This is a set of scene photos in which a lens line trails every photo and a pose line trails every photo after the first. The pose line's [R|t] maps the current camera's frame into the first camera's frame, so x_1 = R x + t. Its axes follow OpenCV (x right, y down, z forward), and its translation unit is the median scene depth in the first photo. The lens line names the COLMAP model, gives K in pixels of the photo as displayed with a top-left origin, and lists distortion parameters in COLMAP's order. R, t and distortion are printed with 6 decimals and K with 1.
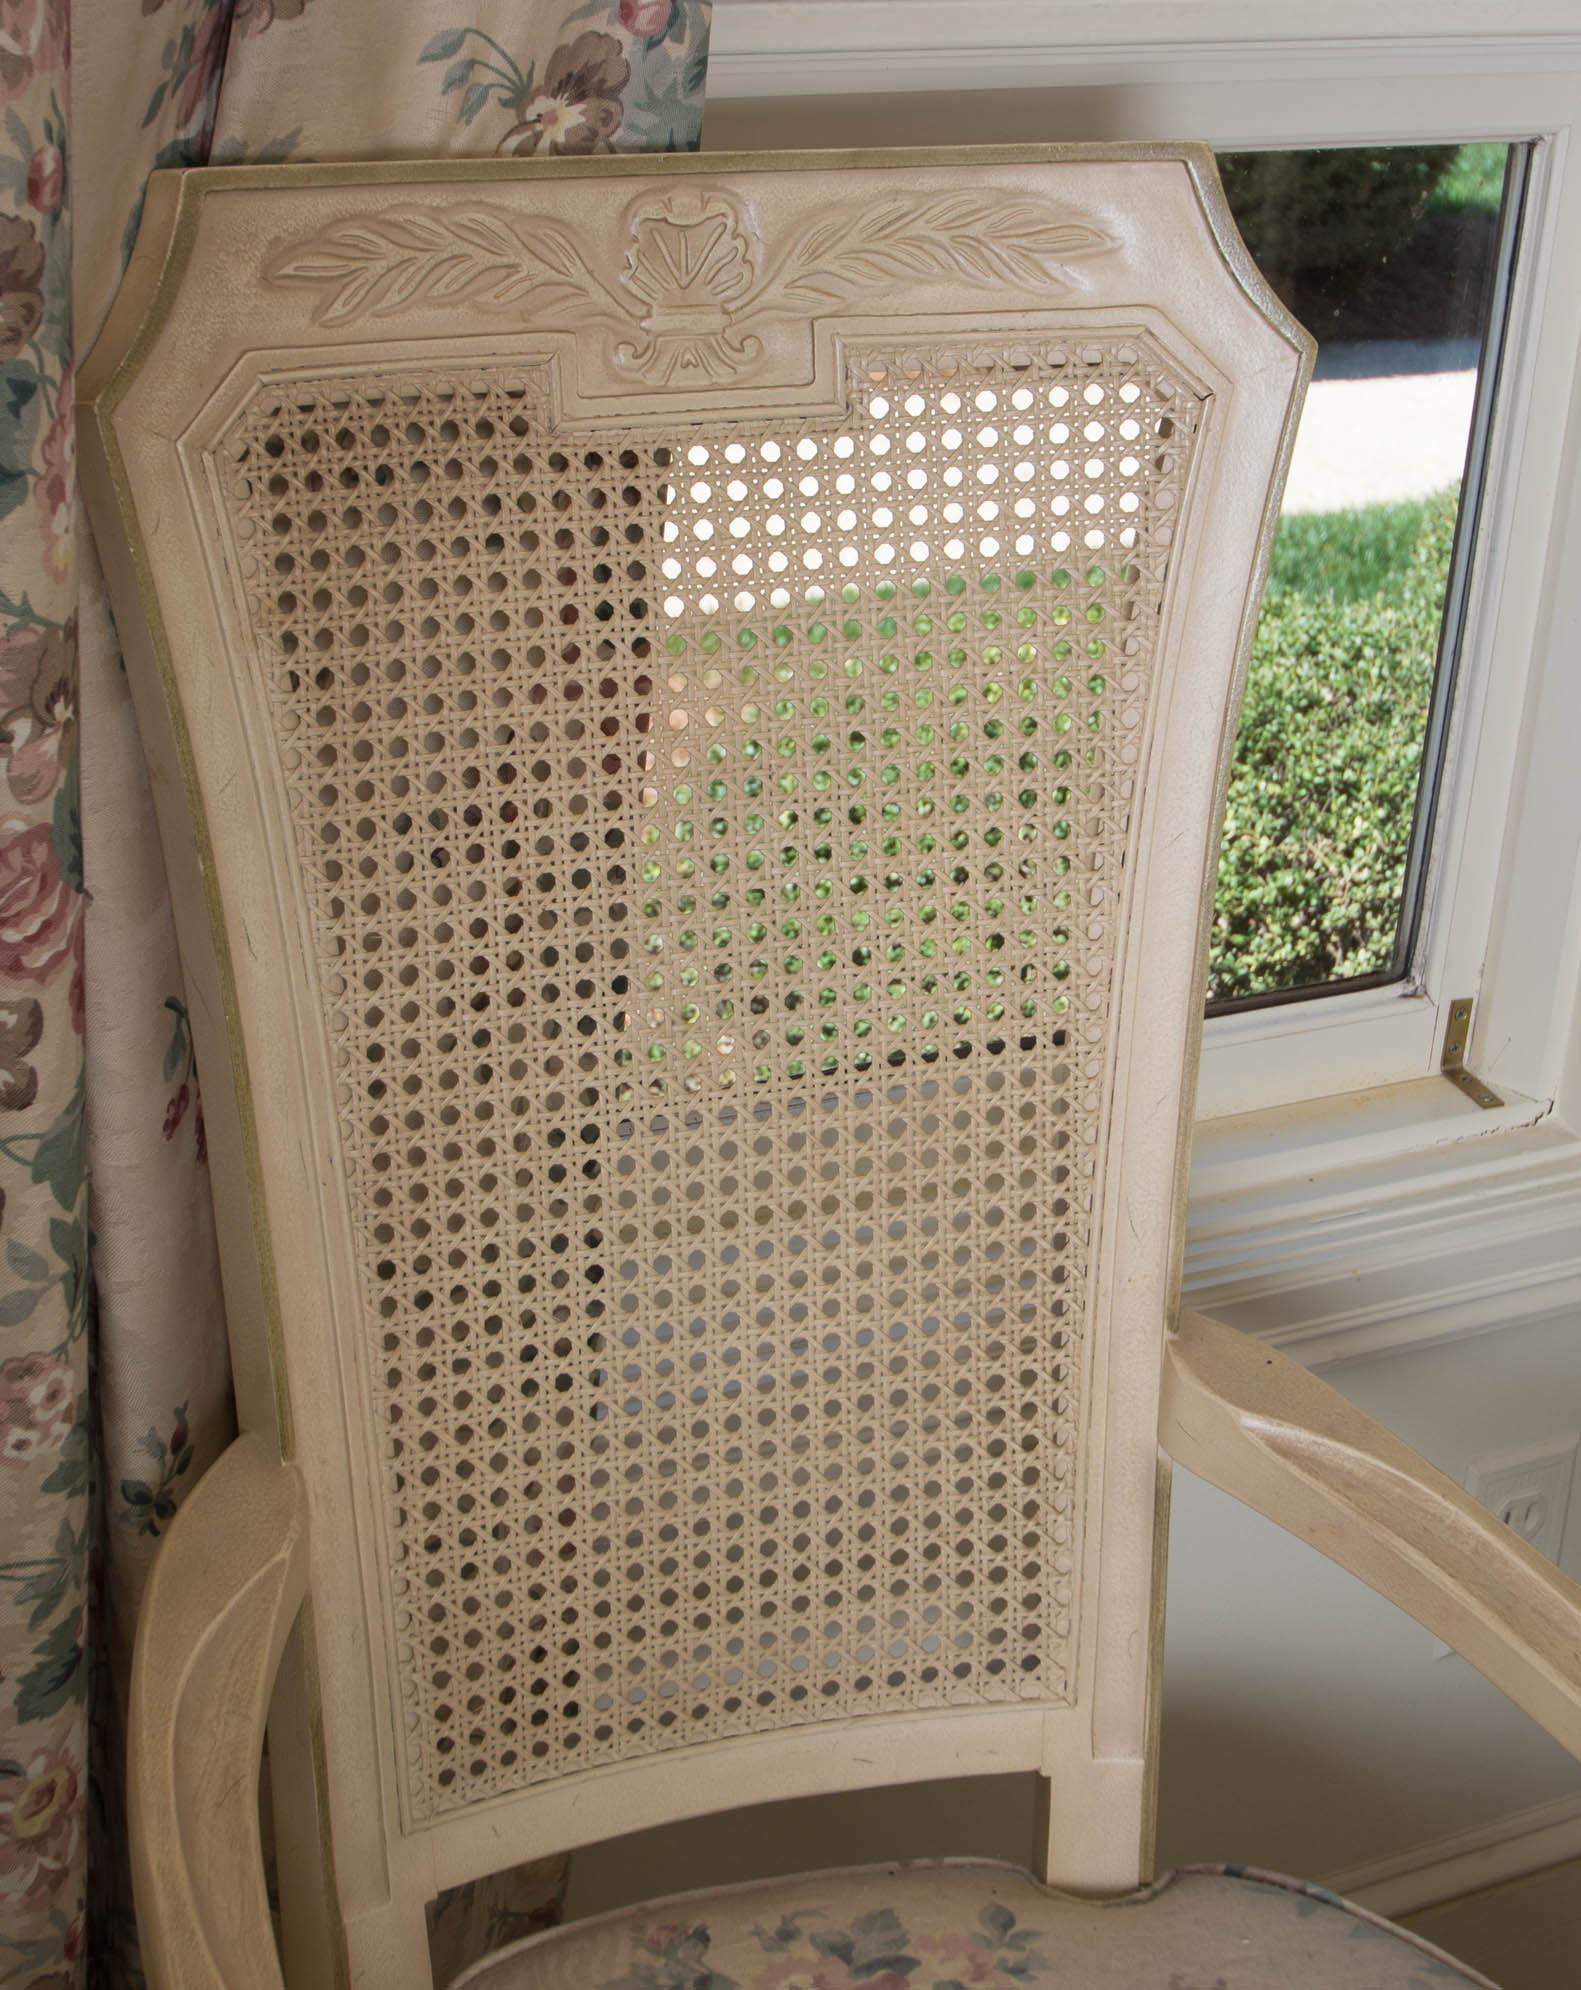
lens RADIAL K [[3628.1, 0, 796.2], [0, 3628.1, 861.4], [0, 0, 1]] dist [-0.063129, -0.064520]
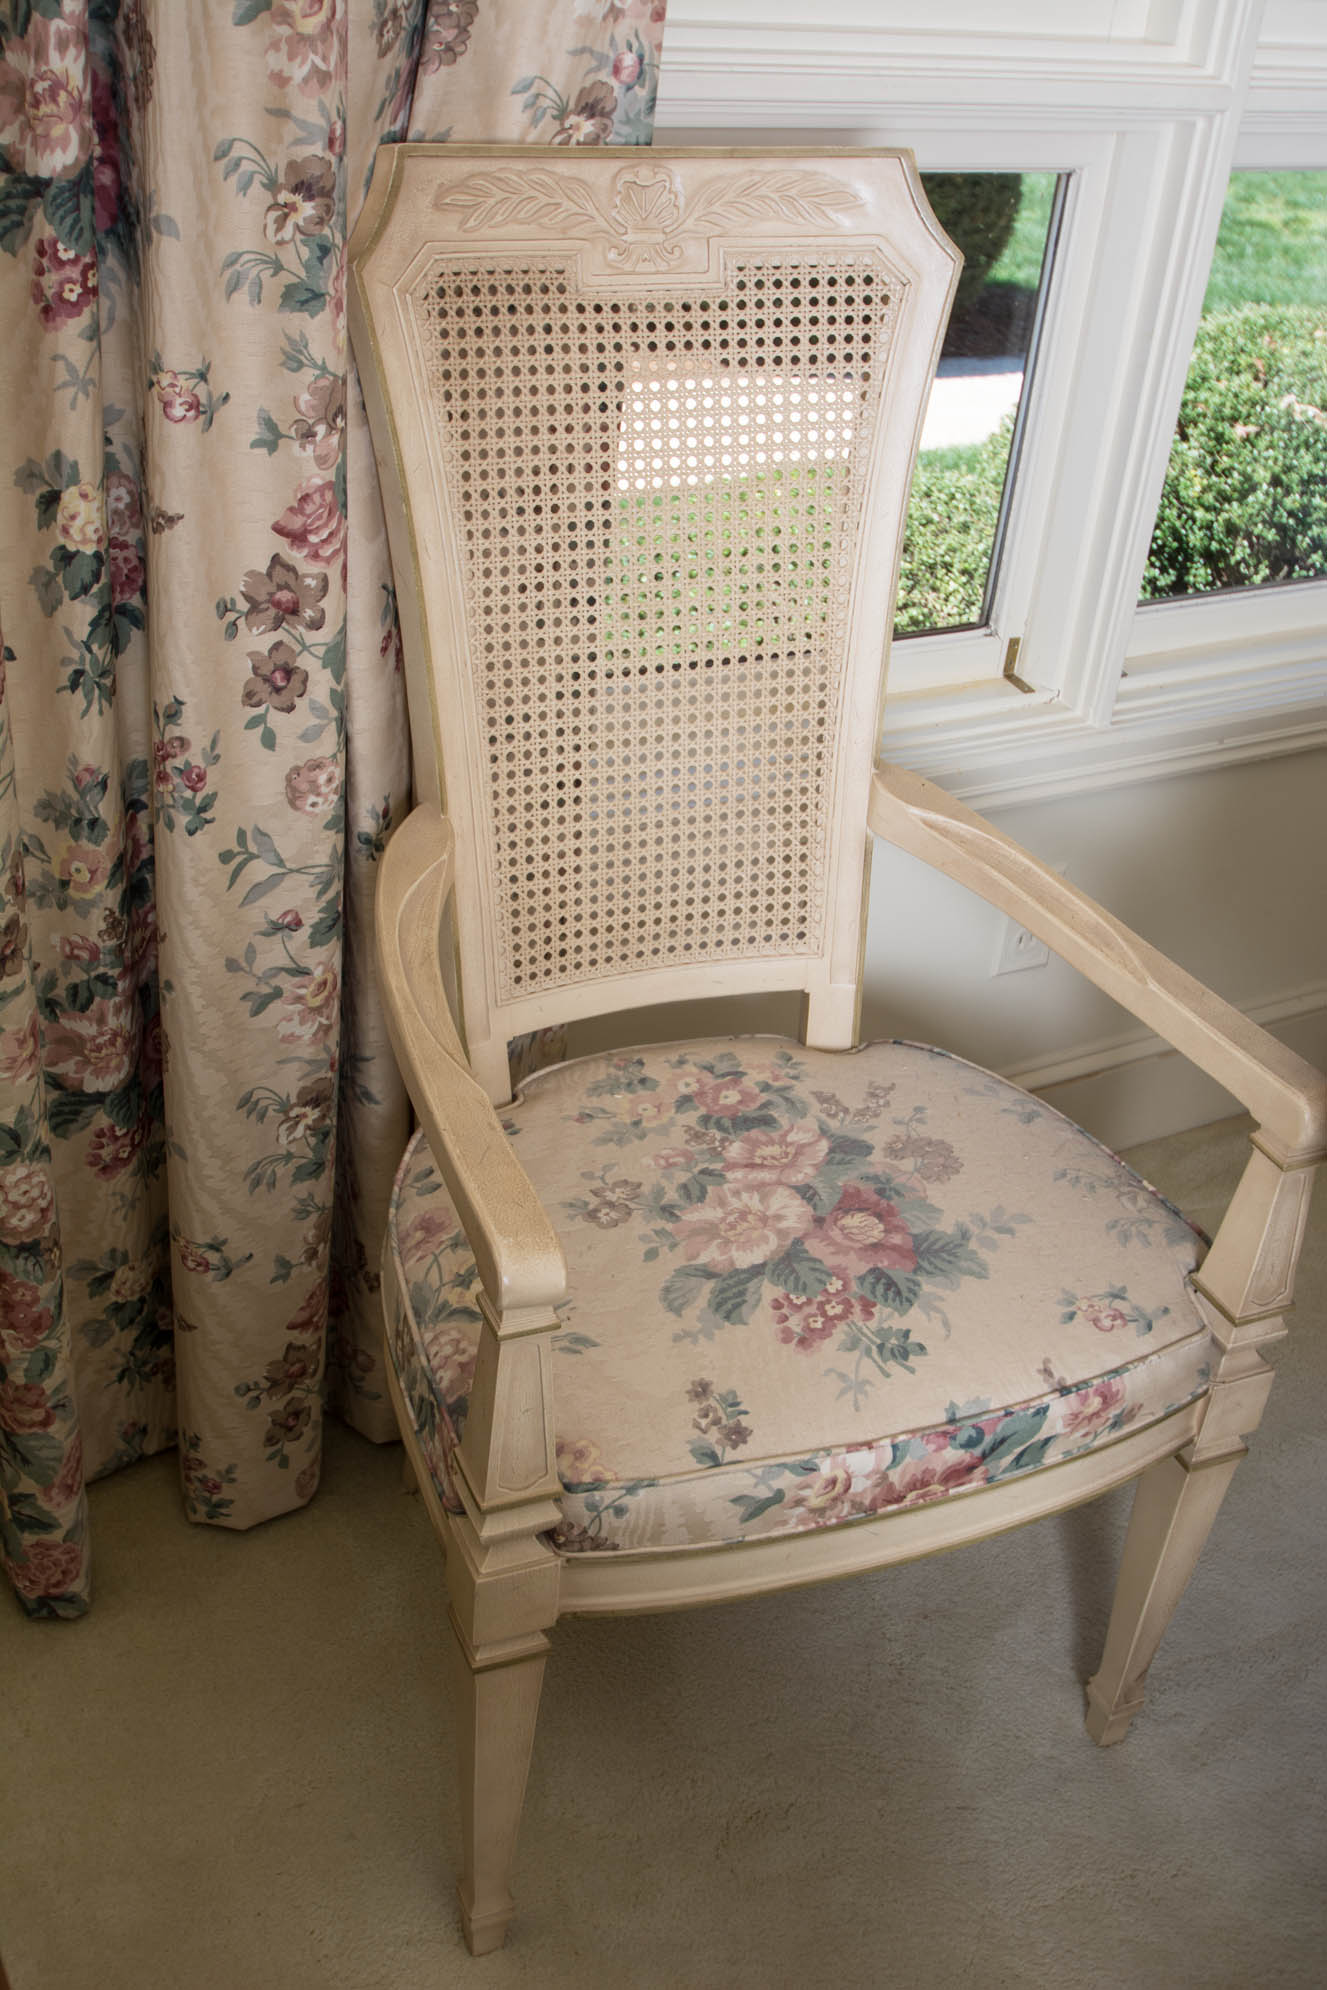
lens RADIAL K [[1989.7, 0, 663.5], [0, 1989.7, 995.0], [0, 0, 1]] dist [-0.091871, 0.075254]
pose [[0.999737, 0.005246, 0.022305, -0.040456], [-0.008867, 0.986175, 0.165472, 0.076953], [-0.021129, -0.165627, 0.985962, -0.113578]]
